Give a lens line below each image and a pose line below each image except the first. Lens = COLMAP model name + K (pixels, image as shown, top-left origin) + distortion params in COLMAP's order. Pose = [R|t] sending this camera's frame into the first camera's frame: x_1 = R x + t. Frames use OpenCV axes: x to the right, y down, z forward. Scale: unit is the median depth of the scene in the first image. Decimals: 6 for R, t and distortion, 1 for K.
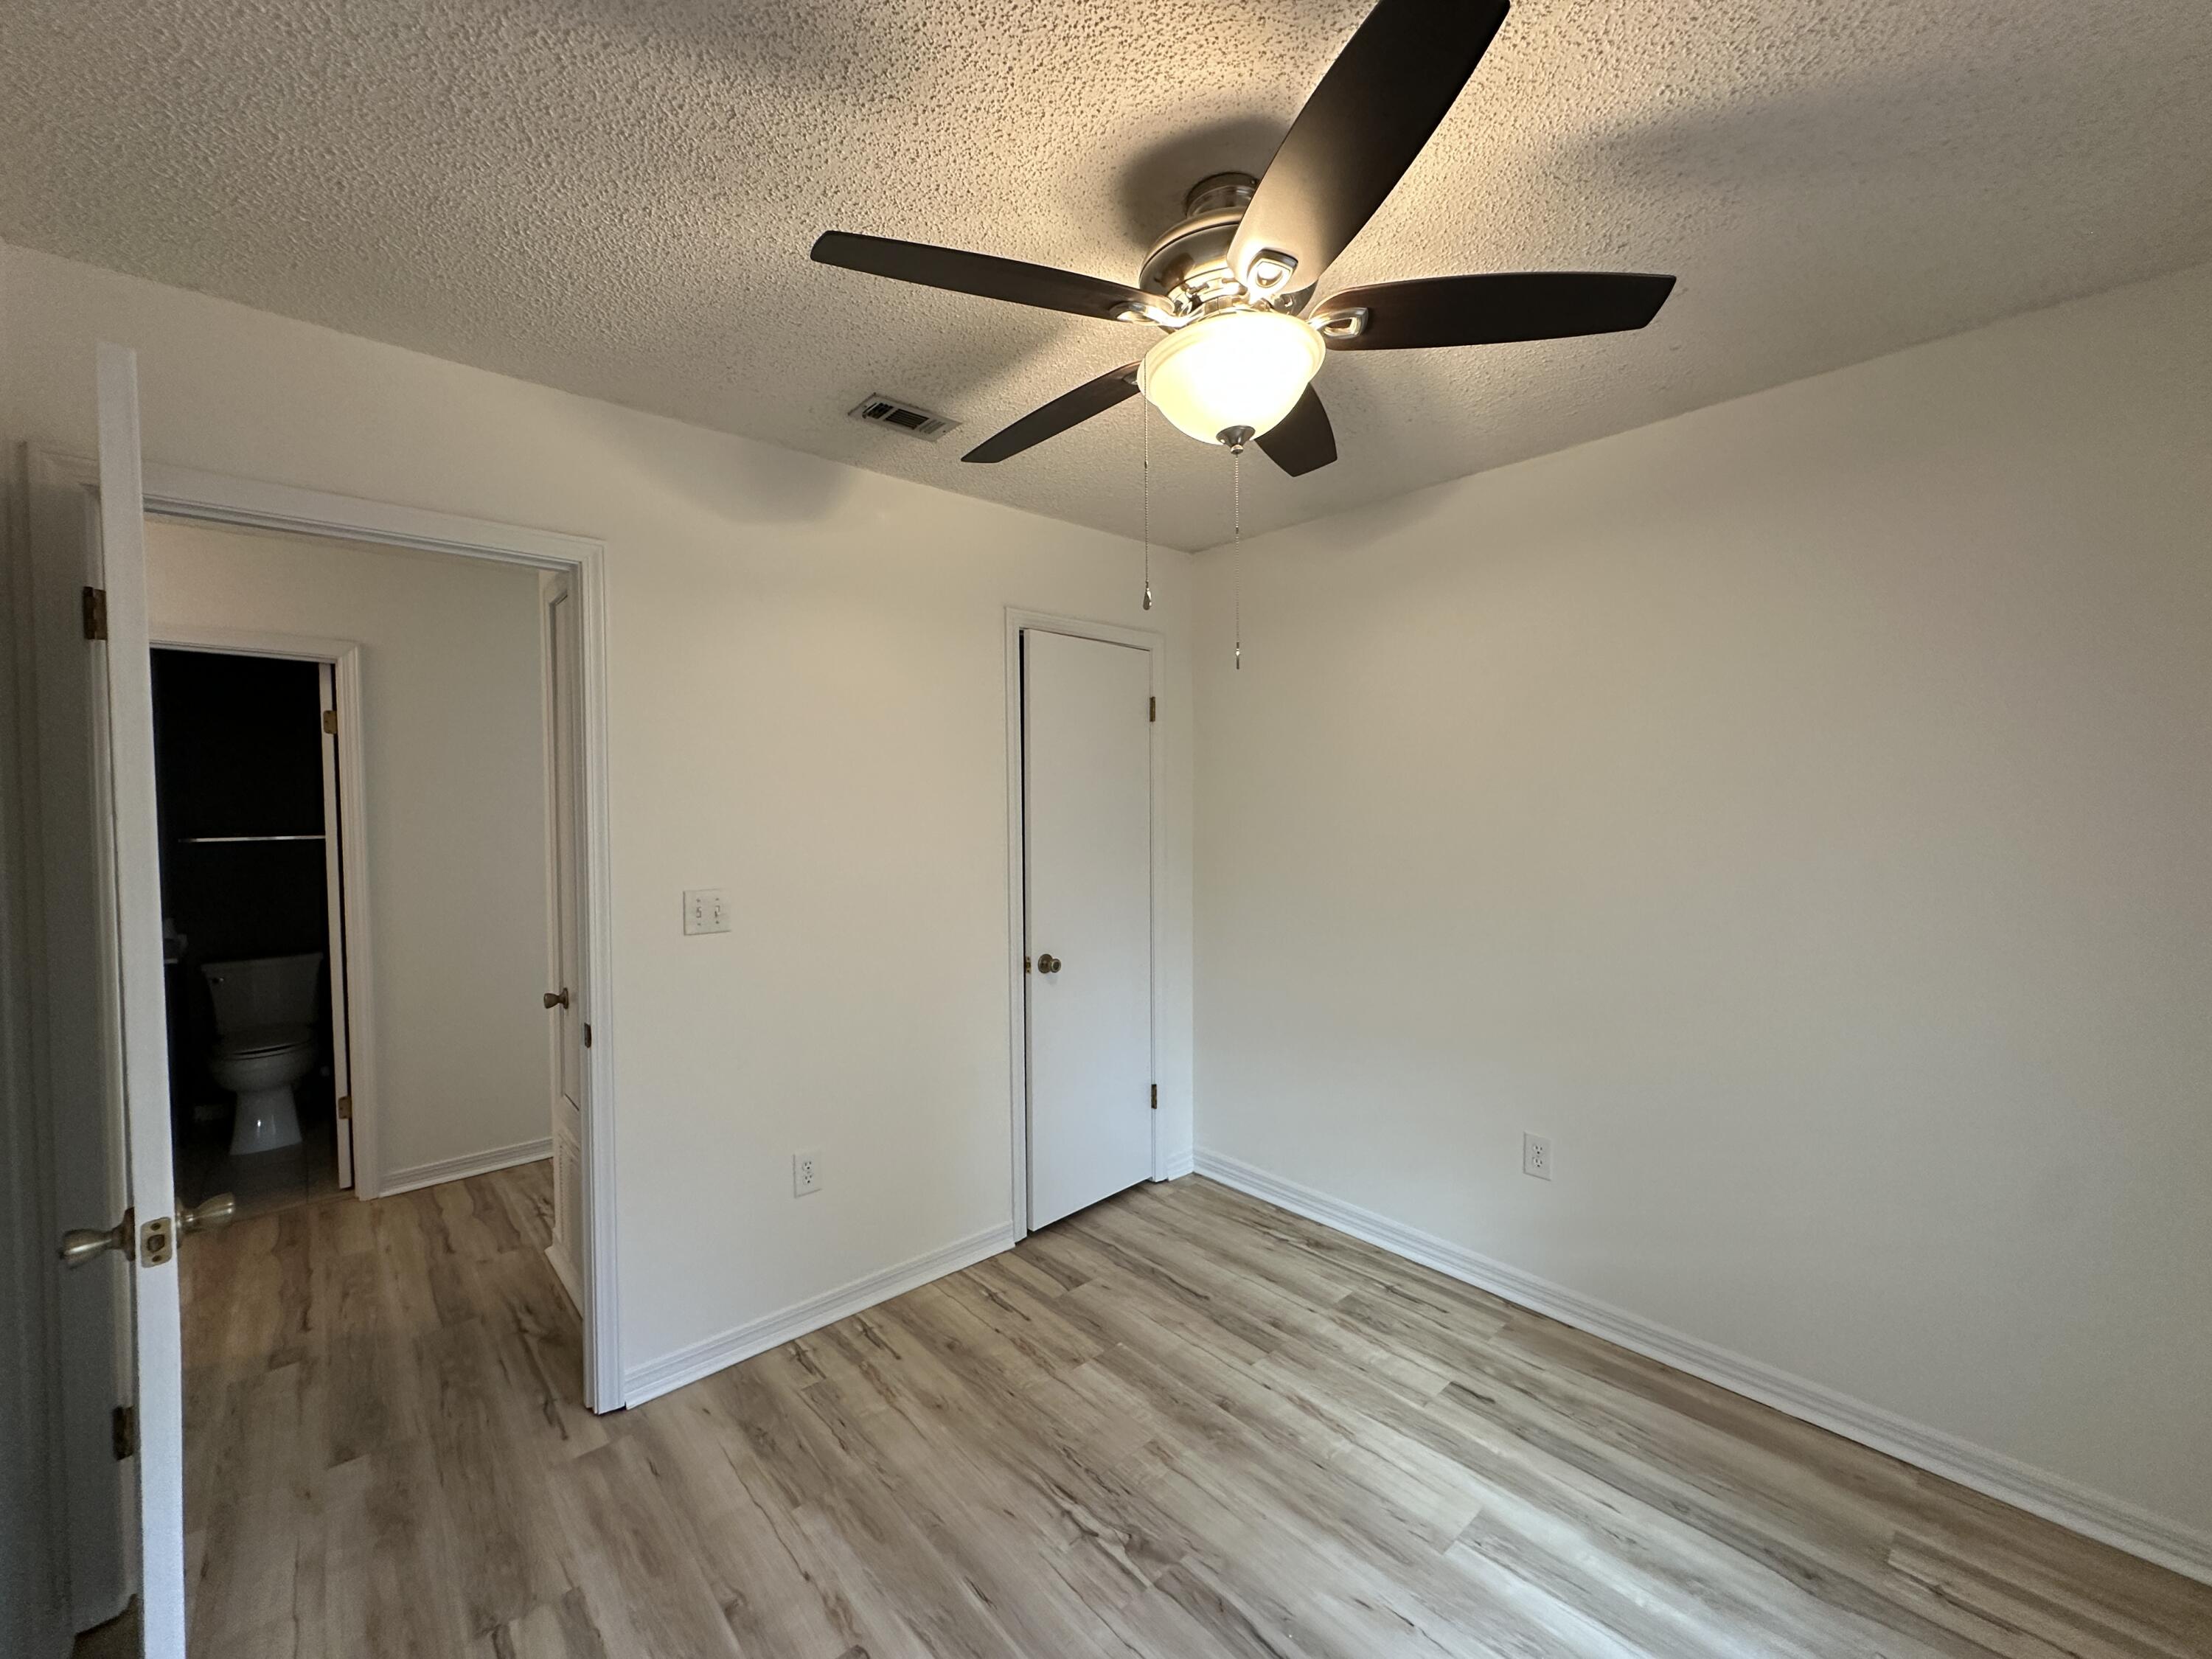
lens RADIAL K [[884.3, 0, 1106.0], [0, 884.3, 825.3], [0, 0, 1]] dist [-0.004373, 0.000888]
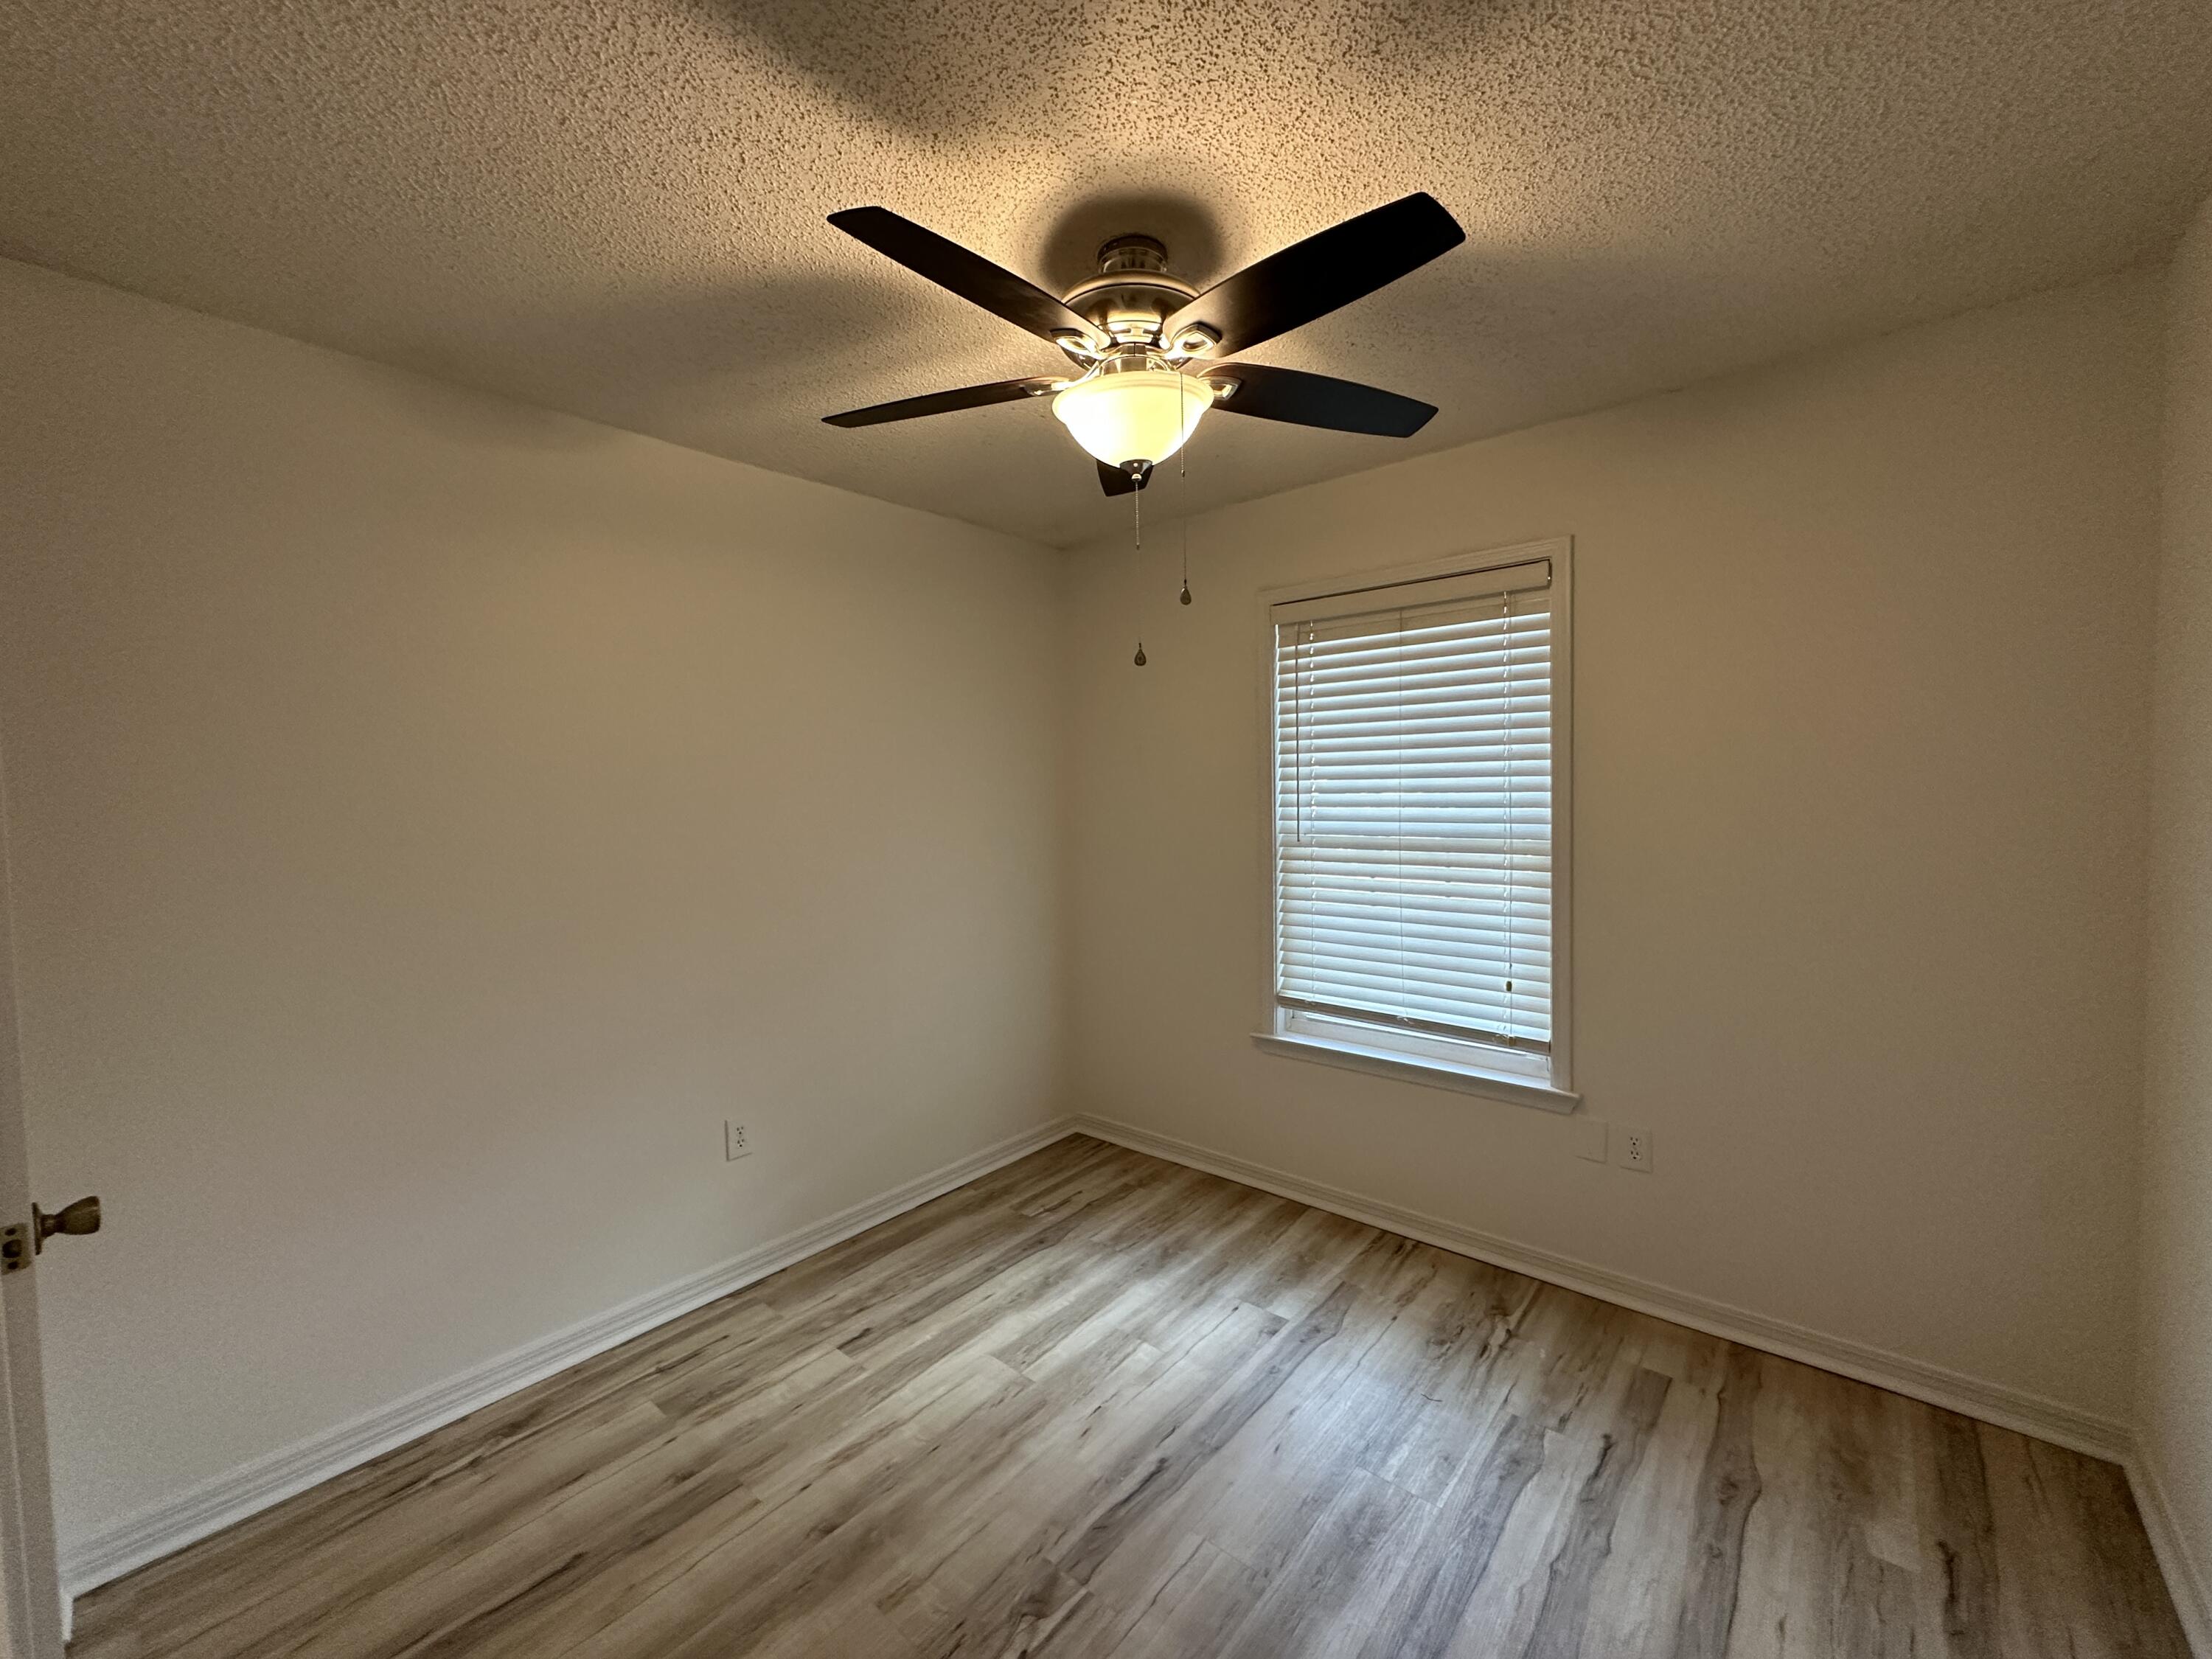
lens RADIAL K [[884.3, 0, 1104.7], [0, 884.3, 826.2], [0, 0, 1]] dist [-0.004373, 0.000888]
pose [[-0.135819, -0.031661, 0.990228, -0.685223], [0.048304, 0.998089, 0.038538, -0.008165], [-0.989555, 0.053066, -0.134031, 0.823545]]
